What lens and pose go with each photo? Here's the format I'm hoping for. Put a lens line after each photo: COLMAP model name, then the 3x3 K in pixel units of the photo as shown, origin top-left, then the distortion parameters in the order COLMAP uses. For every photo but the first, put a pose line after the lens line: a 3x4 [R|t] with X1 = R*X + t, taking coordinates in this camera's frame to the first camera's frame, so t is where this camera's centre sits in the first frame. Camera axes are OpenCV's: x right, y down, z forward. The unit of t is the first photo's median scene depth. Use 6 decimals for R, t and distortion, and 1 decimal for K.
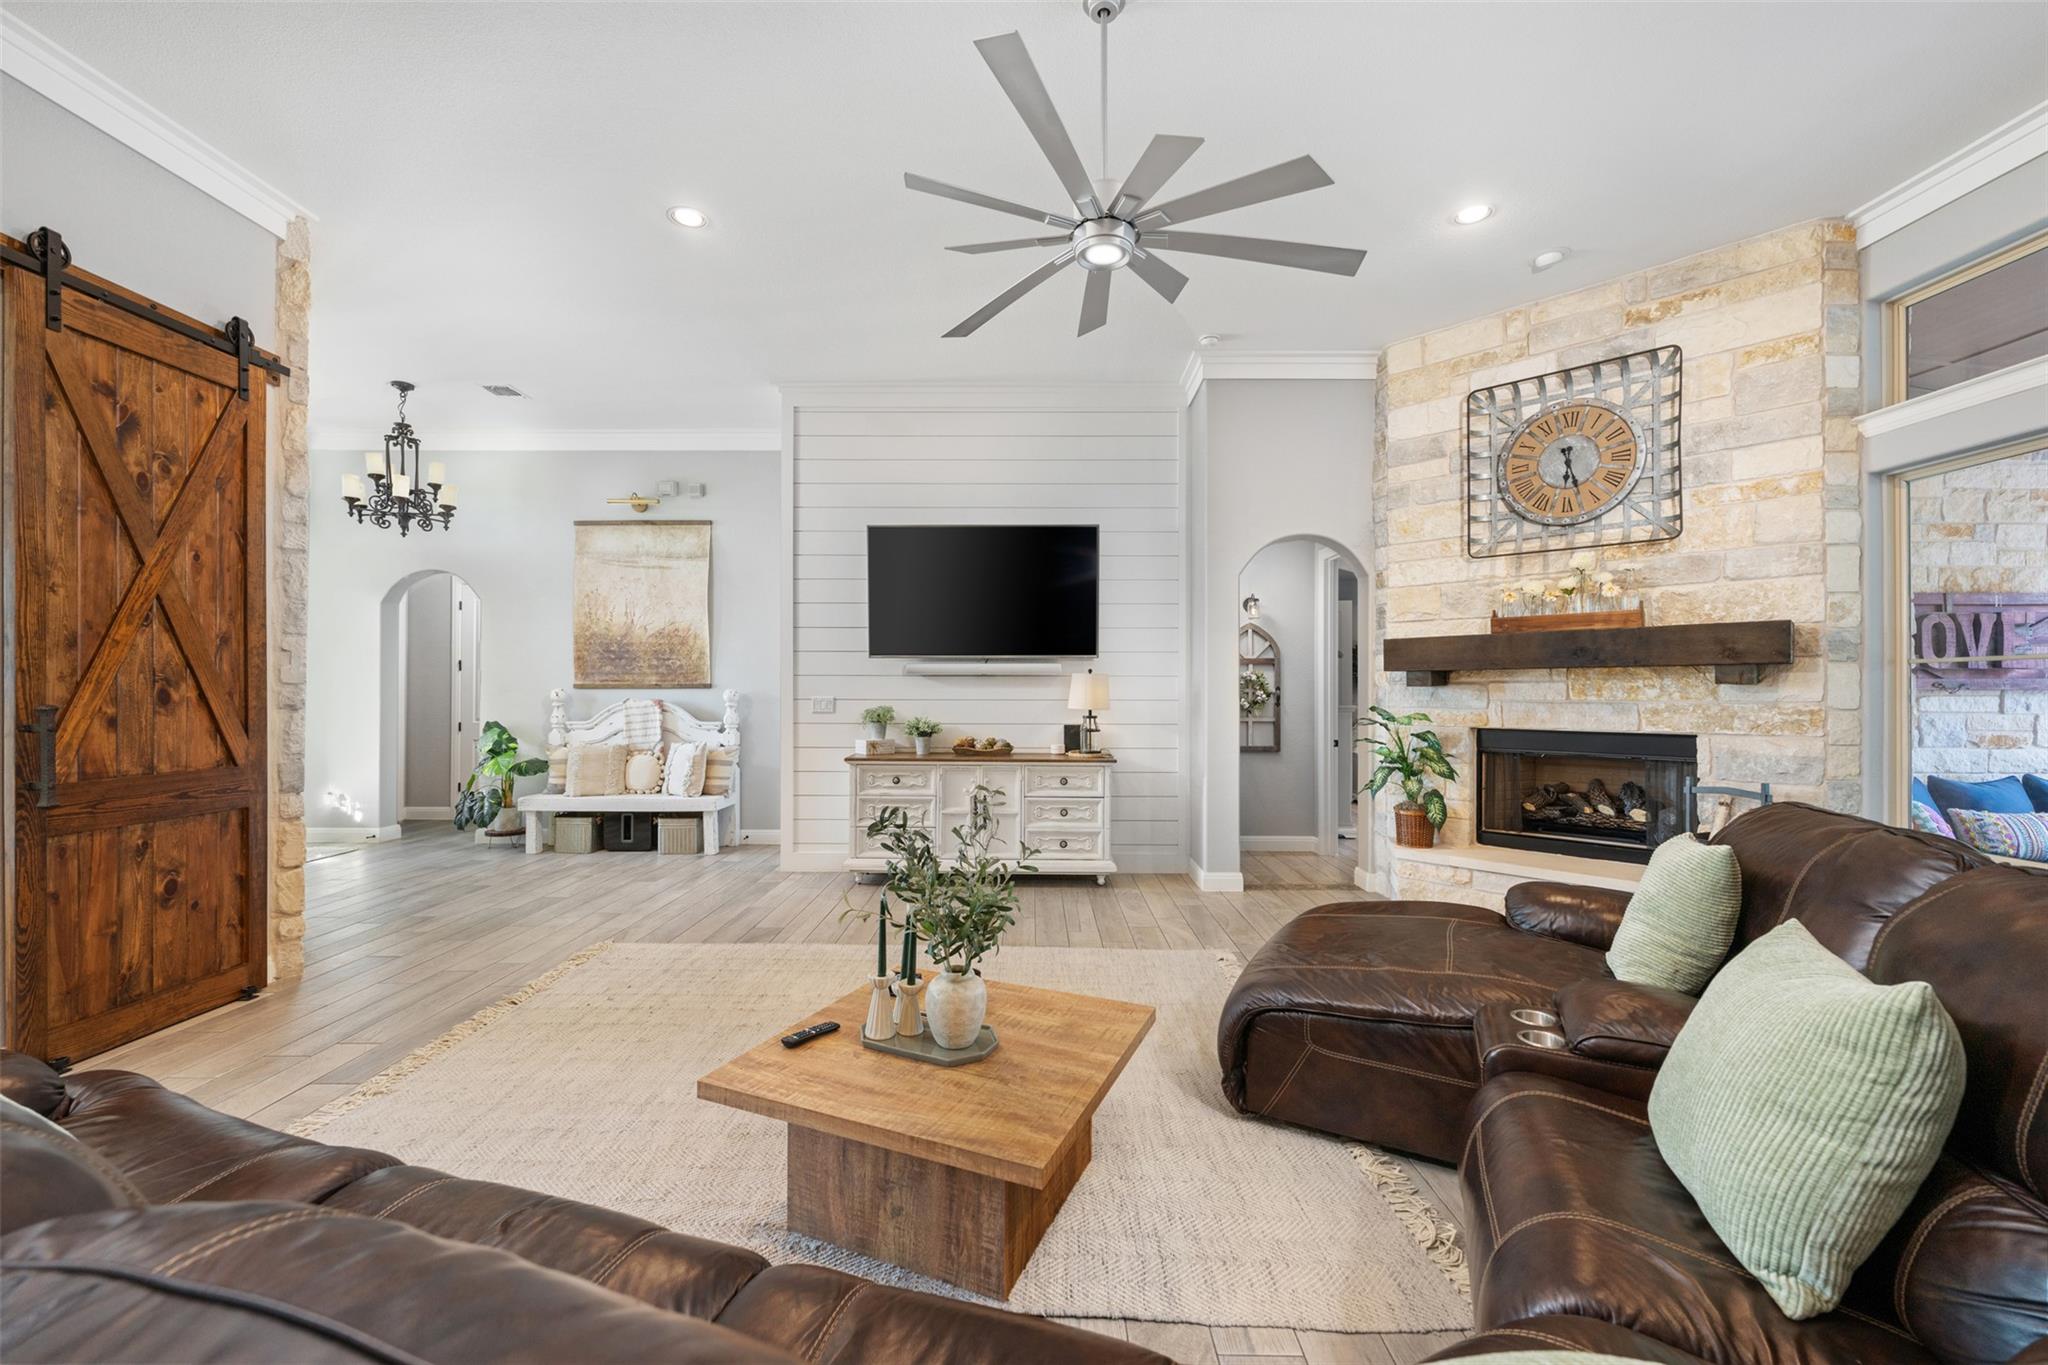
lens RADIAL K [[805.2, 0, 1021.8], [0, 805.2, 690.0], [0, 0, 1]] dist [0.000561, 0.000106]
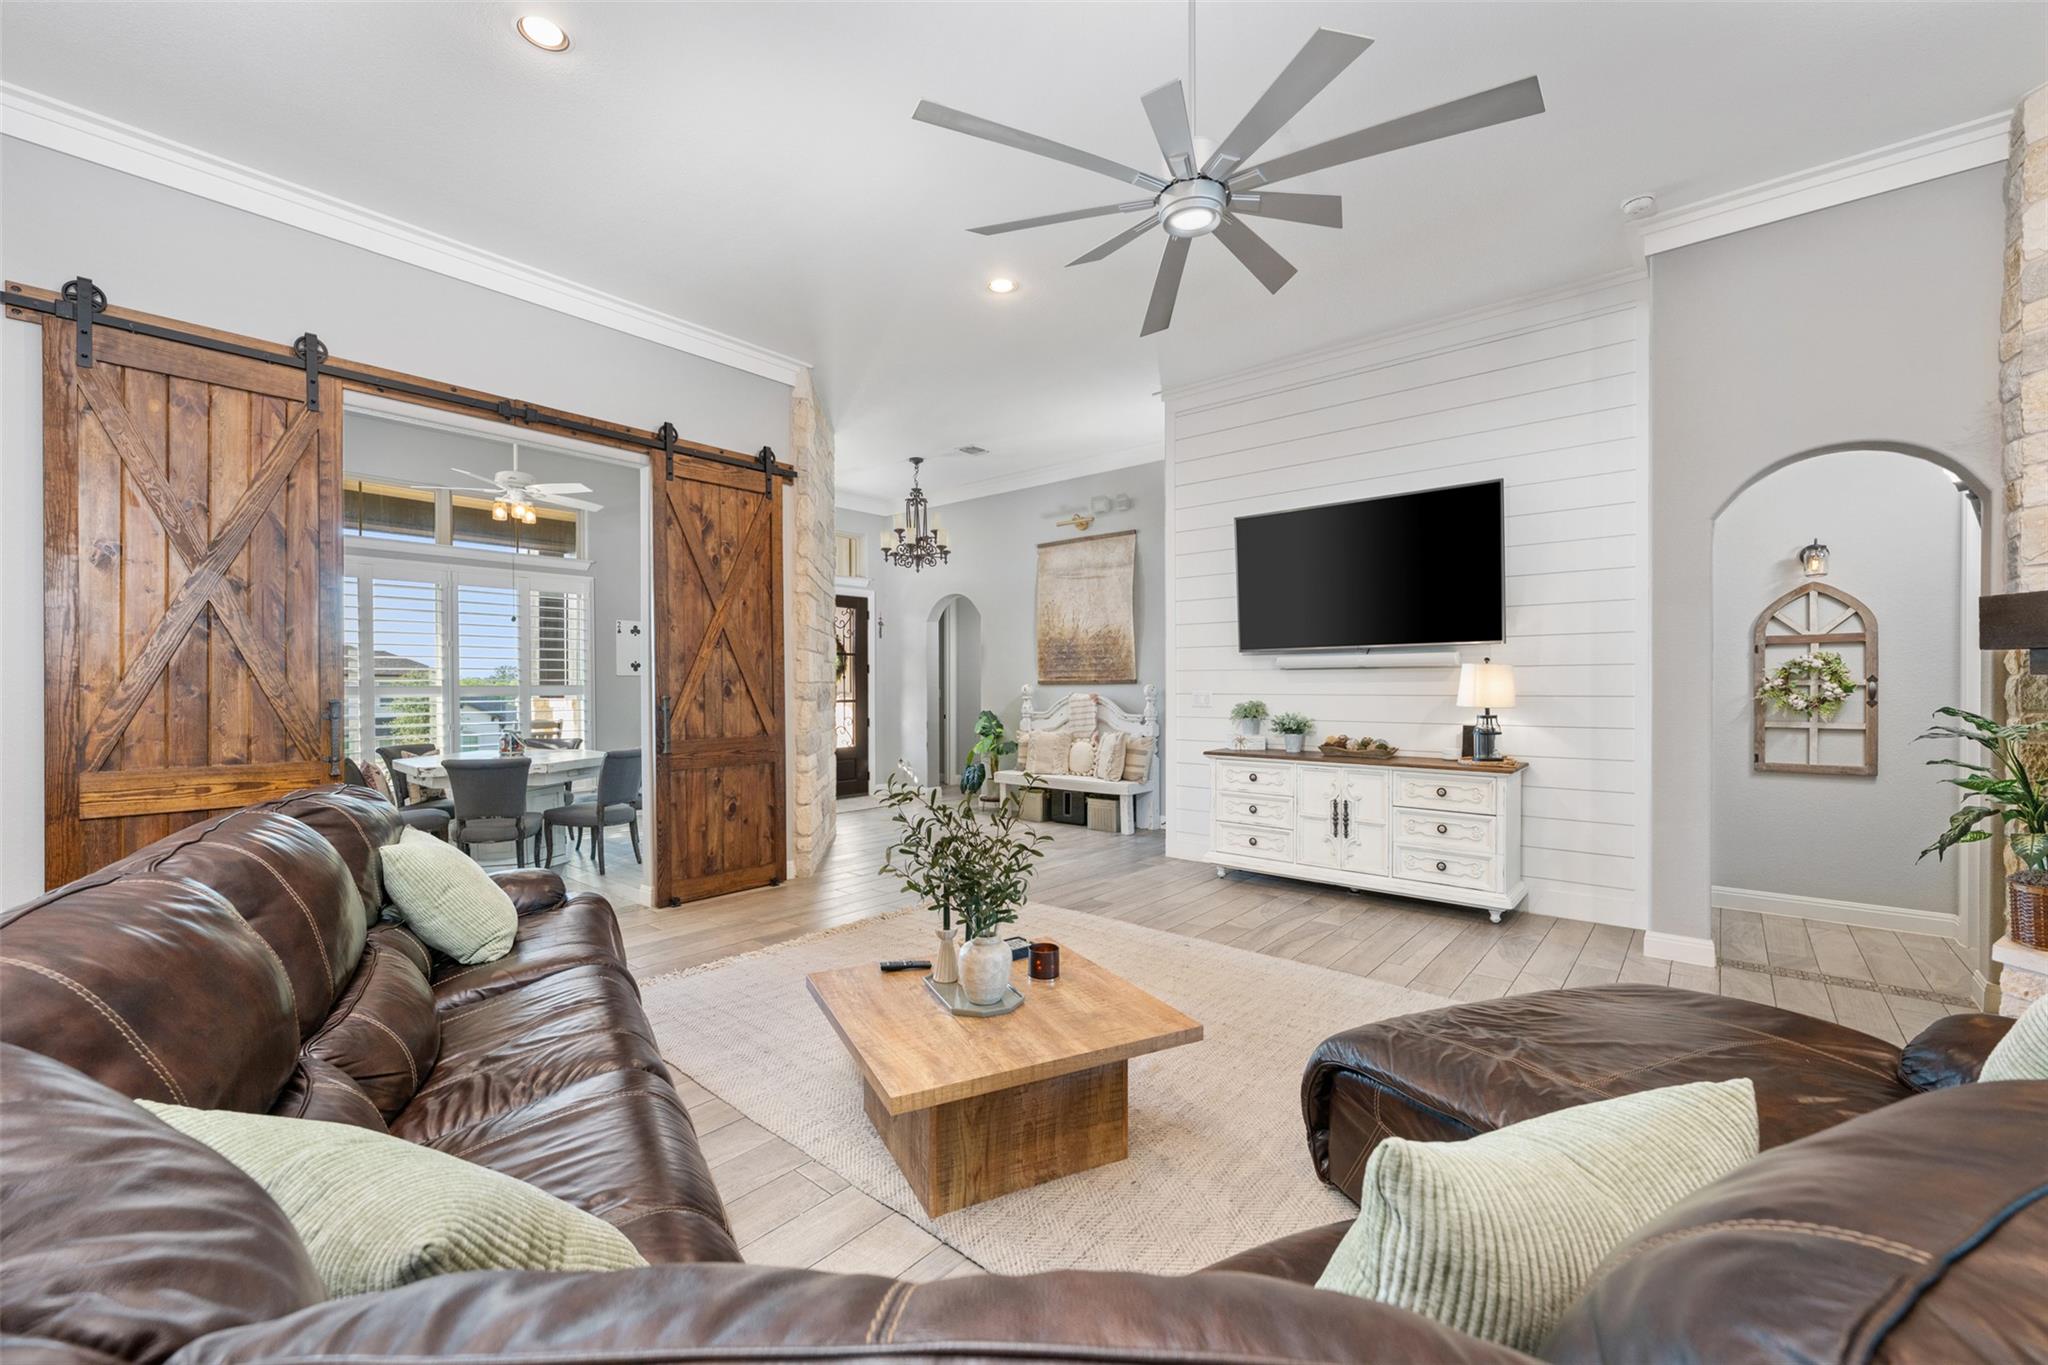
lens RADIAL K [[816.3, 0, 1024.3], [0, 816.3, 696.3], [0, 0, 1]] dist [0.000875, -0.000082]
pose [[0.769657, 0.004609, -0.638441, 0.382980], [0.004340, 0.999913, 0.012450, 0.001192], [0.638442, -0.012353, 0.769570, 0.093574]]
